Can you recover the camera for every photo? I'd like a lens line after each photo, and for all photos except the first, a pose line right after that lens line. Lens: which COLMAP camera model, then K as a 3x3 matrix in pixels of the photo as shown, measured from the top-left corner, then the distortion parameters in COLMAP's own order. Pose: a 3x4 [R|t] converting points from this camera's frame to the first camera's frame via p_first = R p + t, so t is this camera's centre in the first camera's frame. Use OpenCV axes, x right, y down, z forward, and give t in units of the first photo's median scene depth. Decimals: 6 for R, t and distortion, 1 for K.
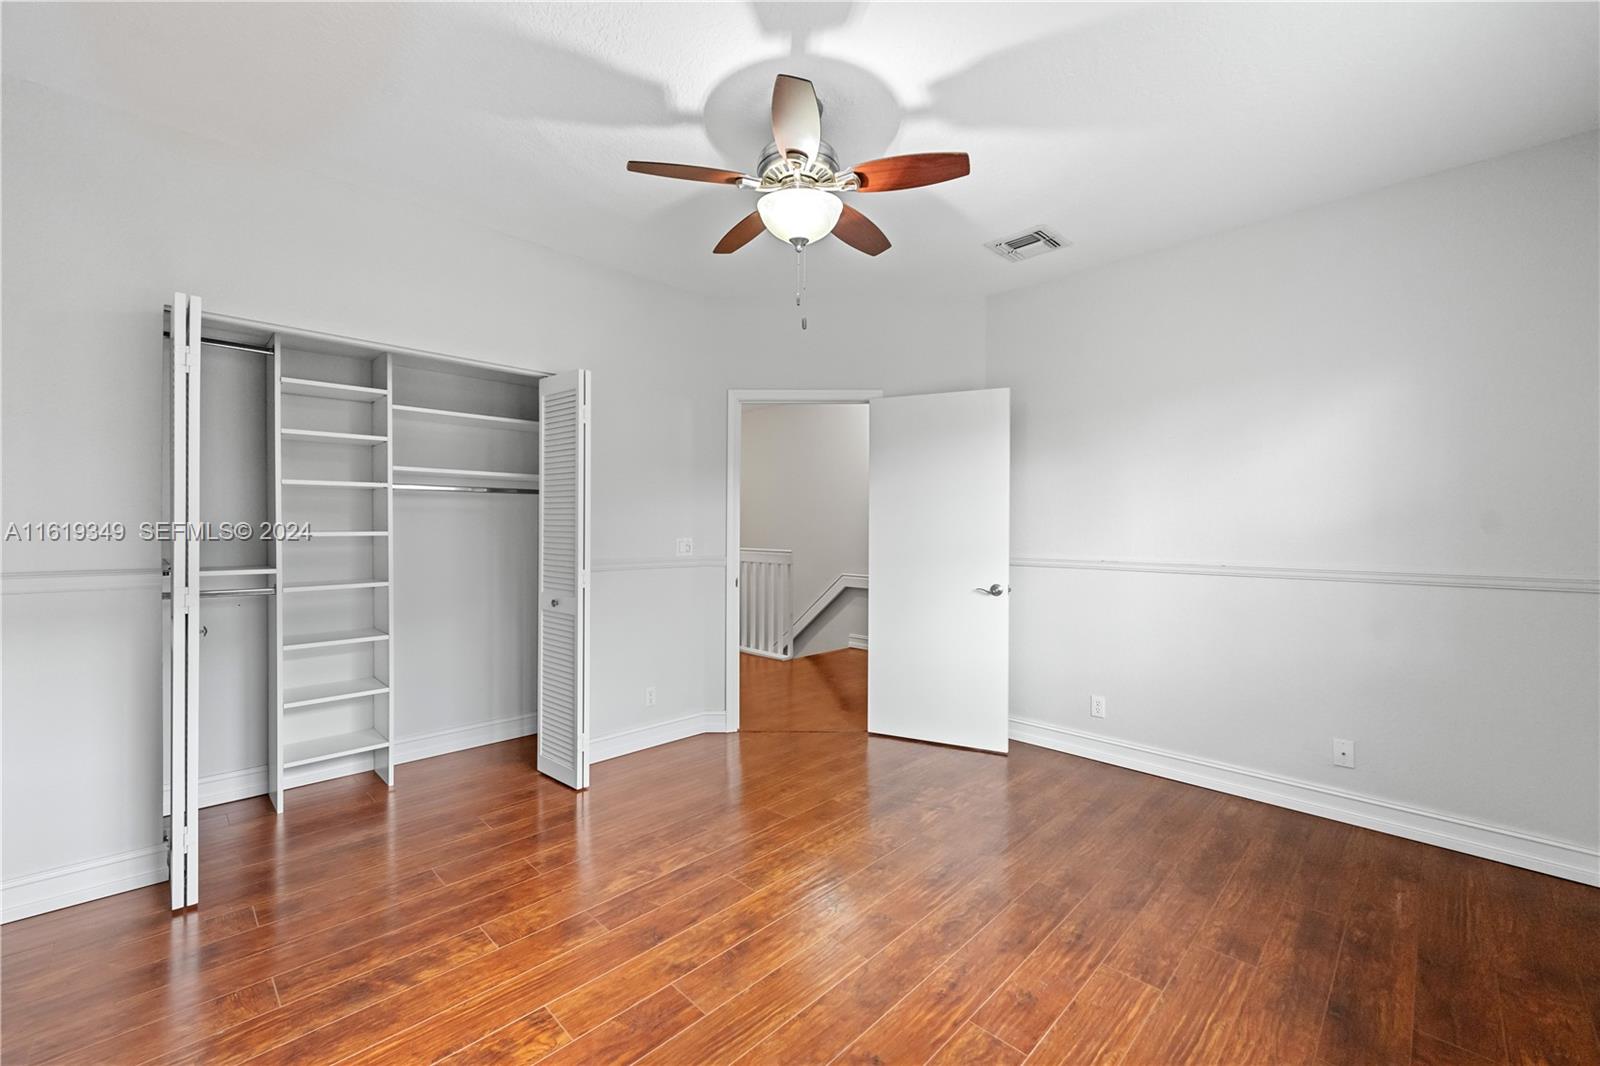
lens RADIAL K [[652.8, 0, 792.9], [0, 652.8, 516.3], [0, 0, 1]] dist [-0.000639, -0.000413]
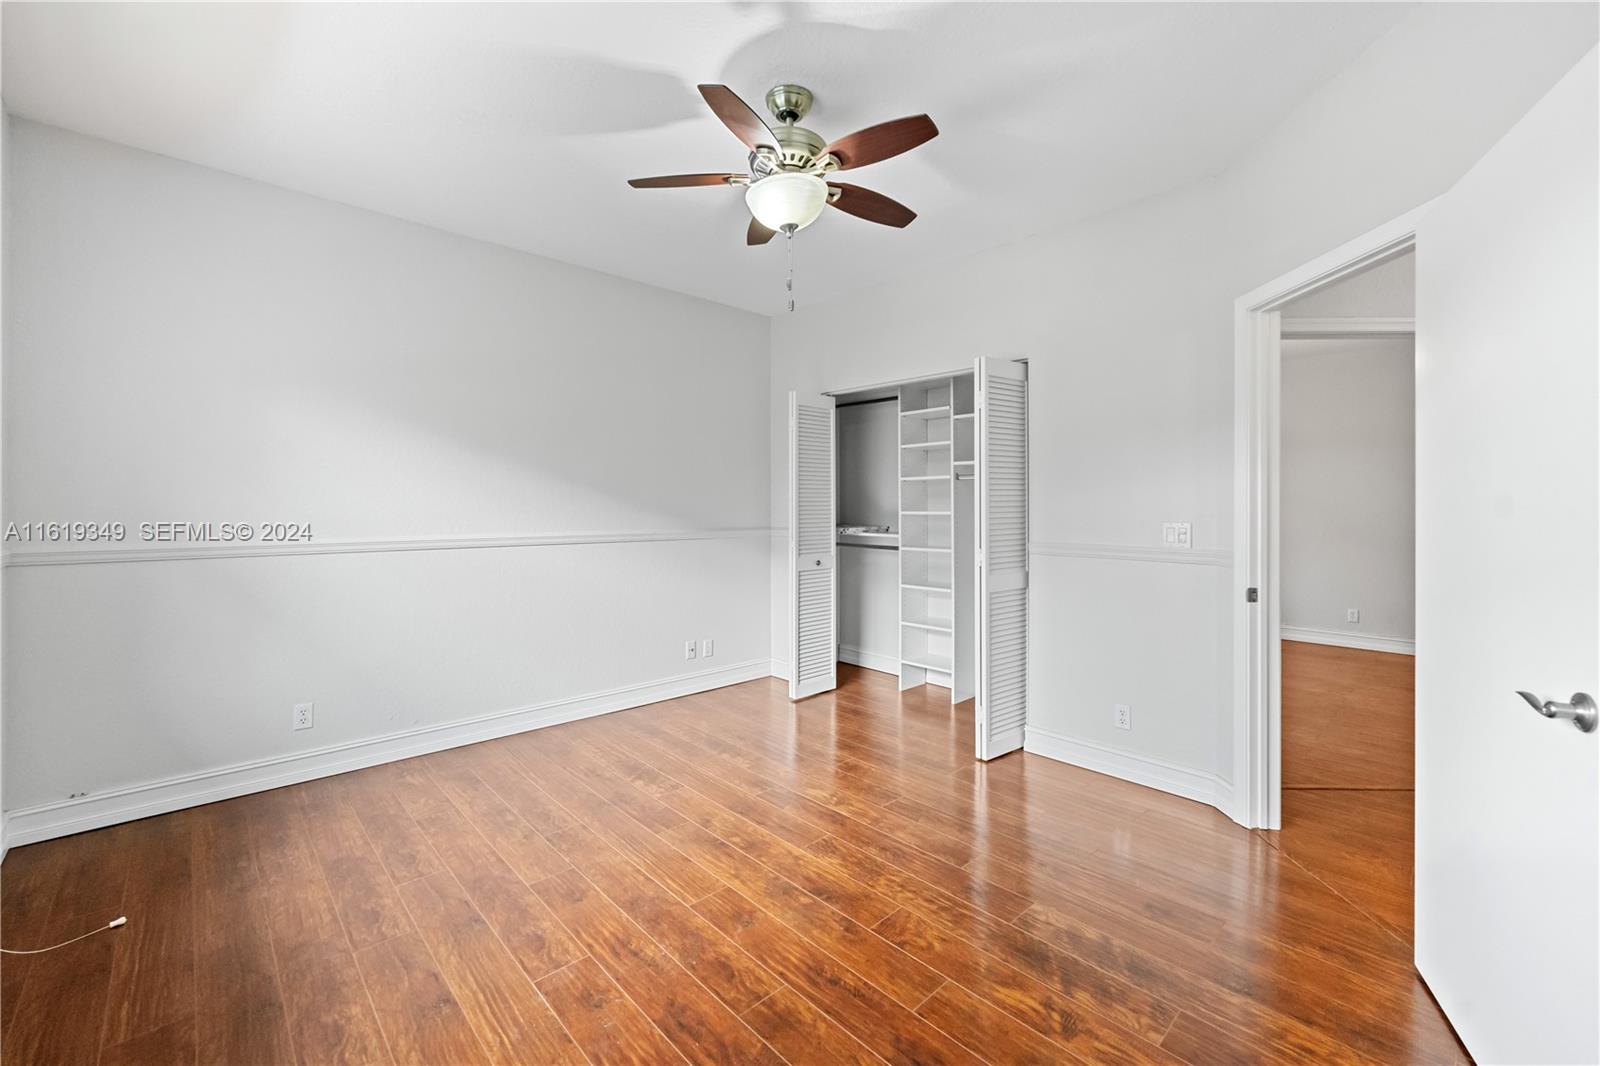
lens RADIAL K [[651.6, 0, 801.1], [0, 651.6, 504.2], [0, 0, 1]] dist [0.001914, 0.000073]
pose [[-0.029491, -0.006491, -0.999544, 1.178836], [0.013724, 0.999882, -0.006898, 0.020968], [0.999471, -0.013921, -0.029398, 1.209375]]
